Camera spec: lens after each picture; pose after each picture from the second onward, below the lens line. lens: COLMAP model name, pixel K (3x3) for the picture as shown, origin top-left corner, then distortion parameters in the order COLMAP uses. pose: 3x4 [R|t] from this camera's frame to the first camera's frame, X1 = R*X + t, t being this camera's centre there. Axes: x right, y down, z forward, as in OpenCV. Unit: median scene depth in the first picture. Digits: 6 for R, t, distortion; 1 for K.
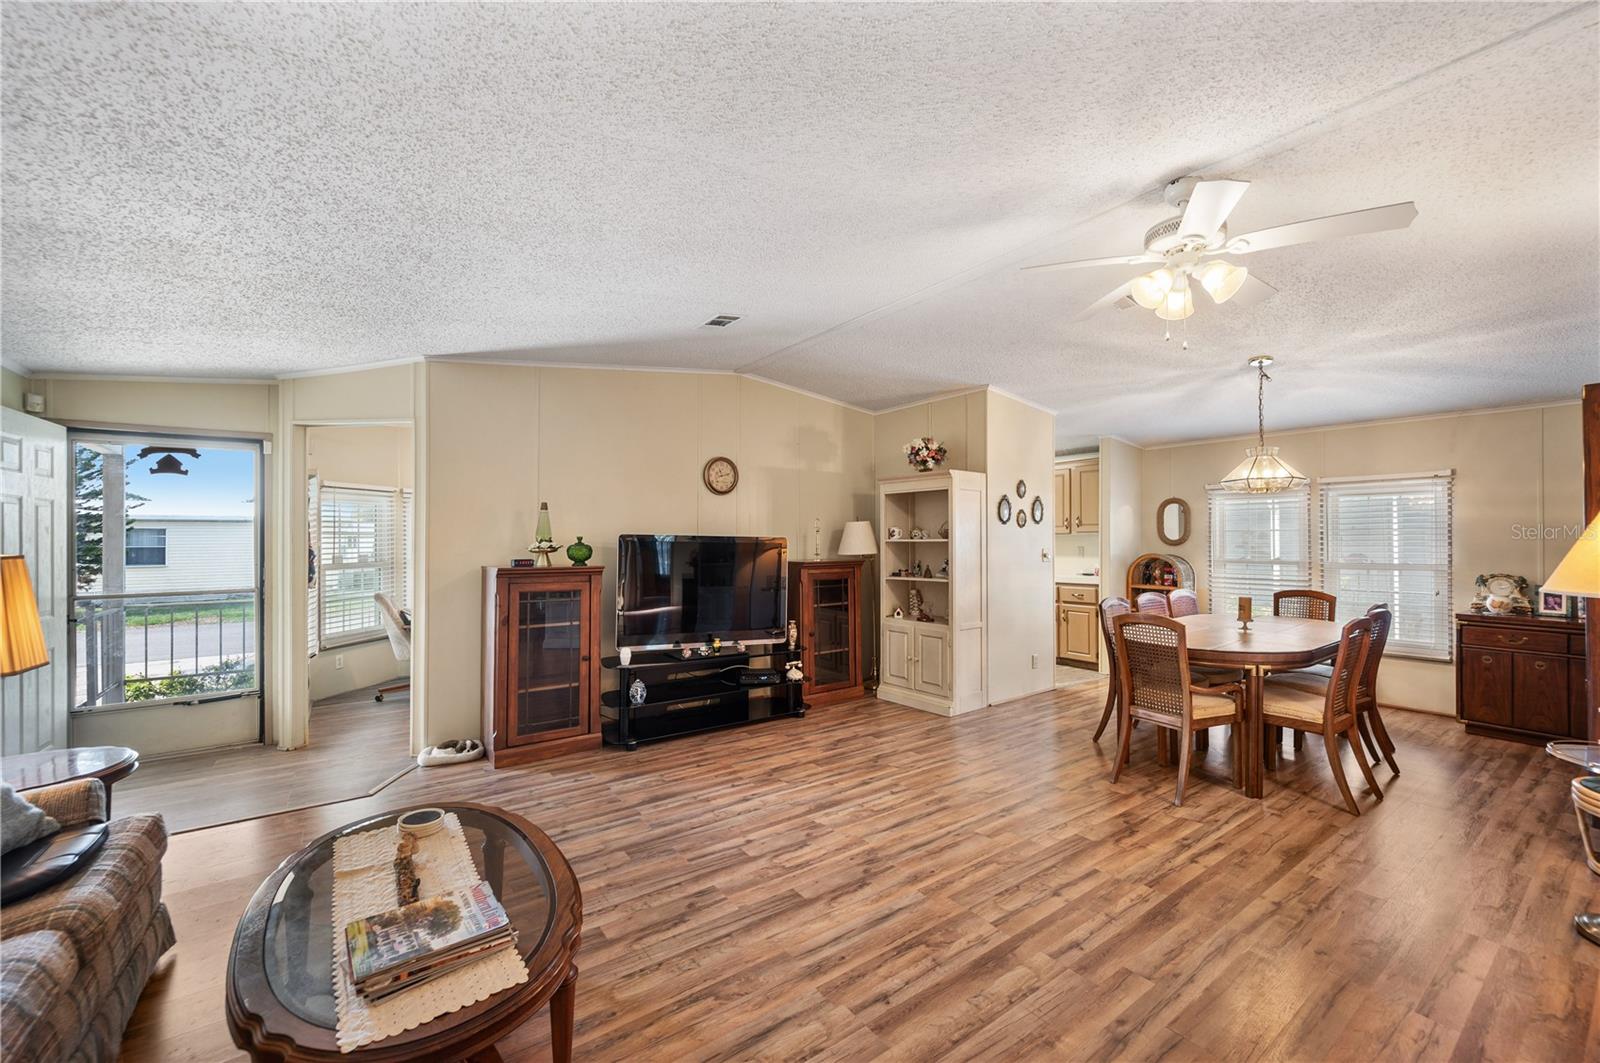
lens RADIAL K [[642.0, 0, 800.0], [0, 642.0, 531.5], [0, 0, 1]] dist [0.002111, 0.000148]
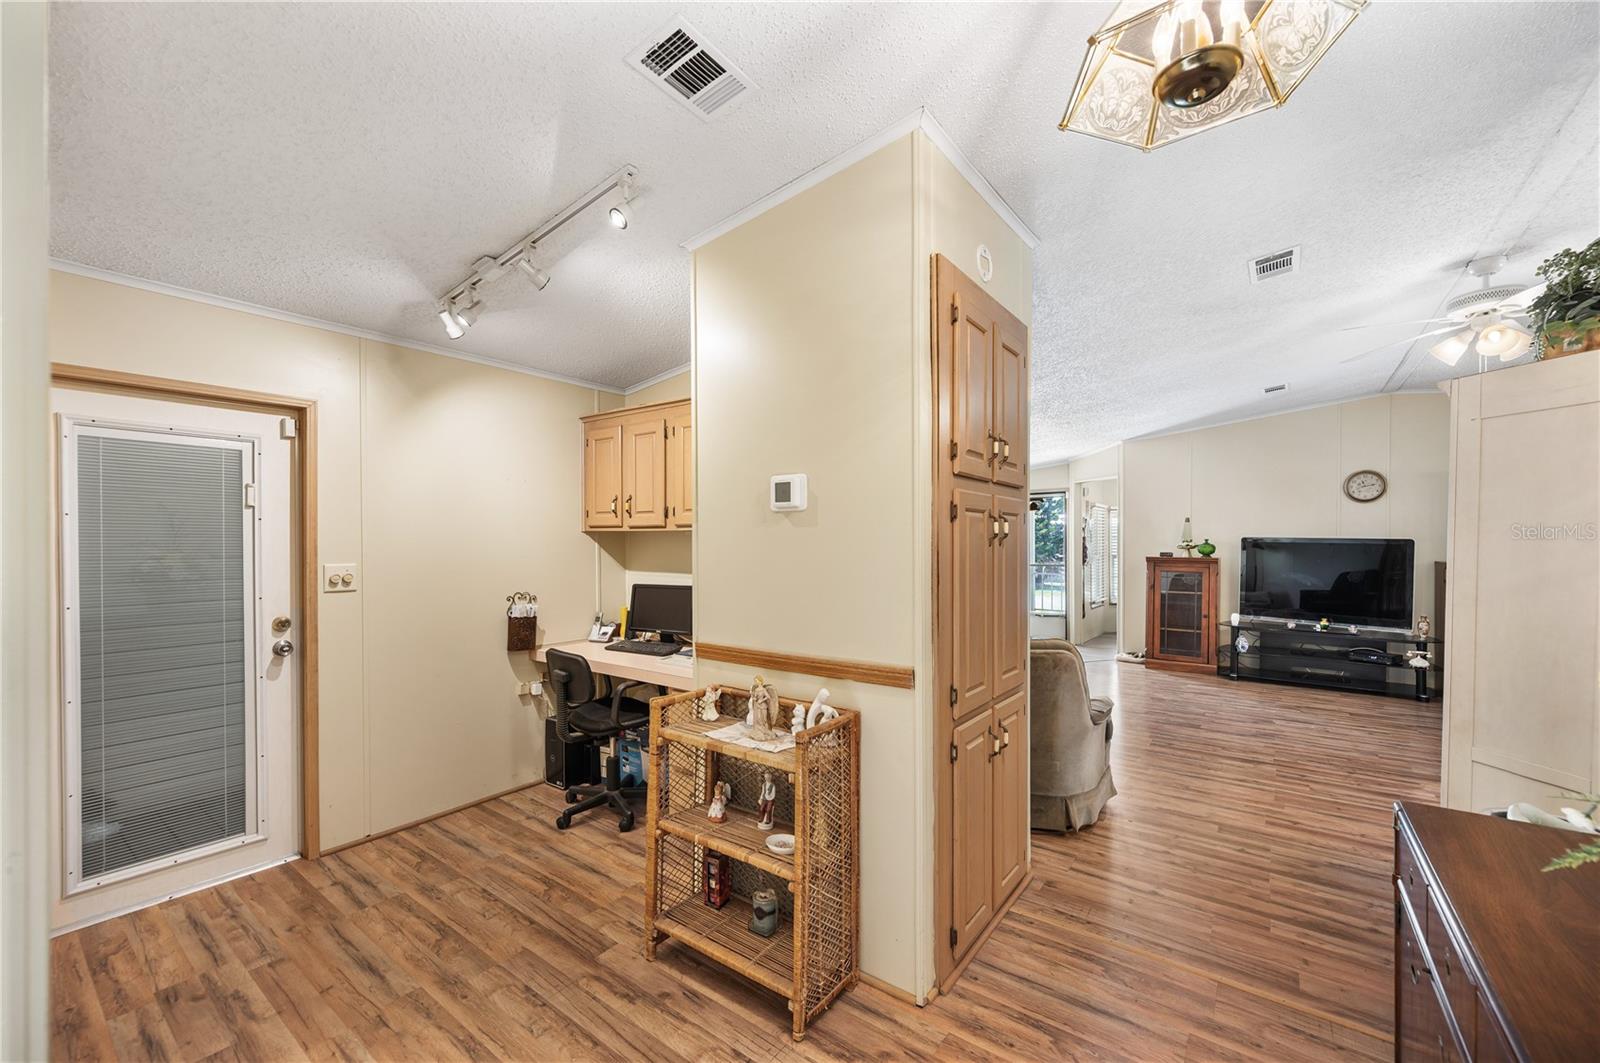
lens RADIAL K [[642.0, 0, 800.0], [0, 642.0, 531.5], [0, 0, 1]] dist [0.002111, 0.000148]
pose [[0.296180, -0.011574, -0.955062, 0.873018], [0.010848, 0.999903, -0.008754, -0.007196], [0.955071, -0.007768, 0.296276, -0.414270]]
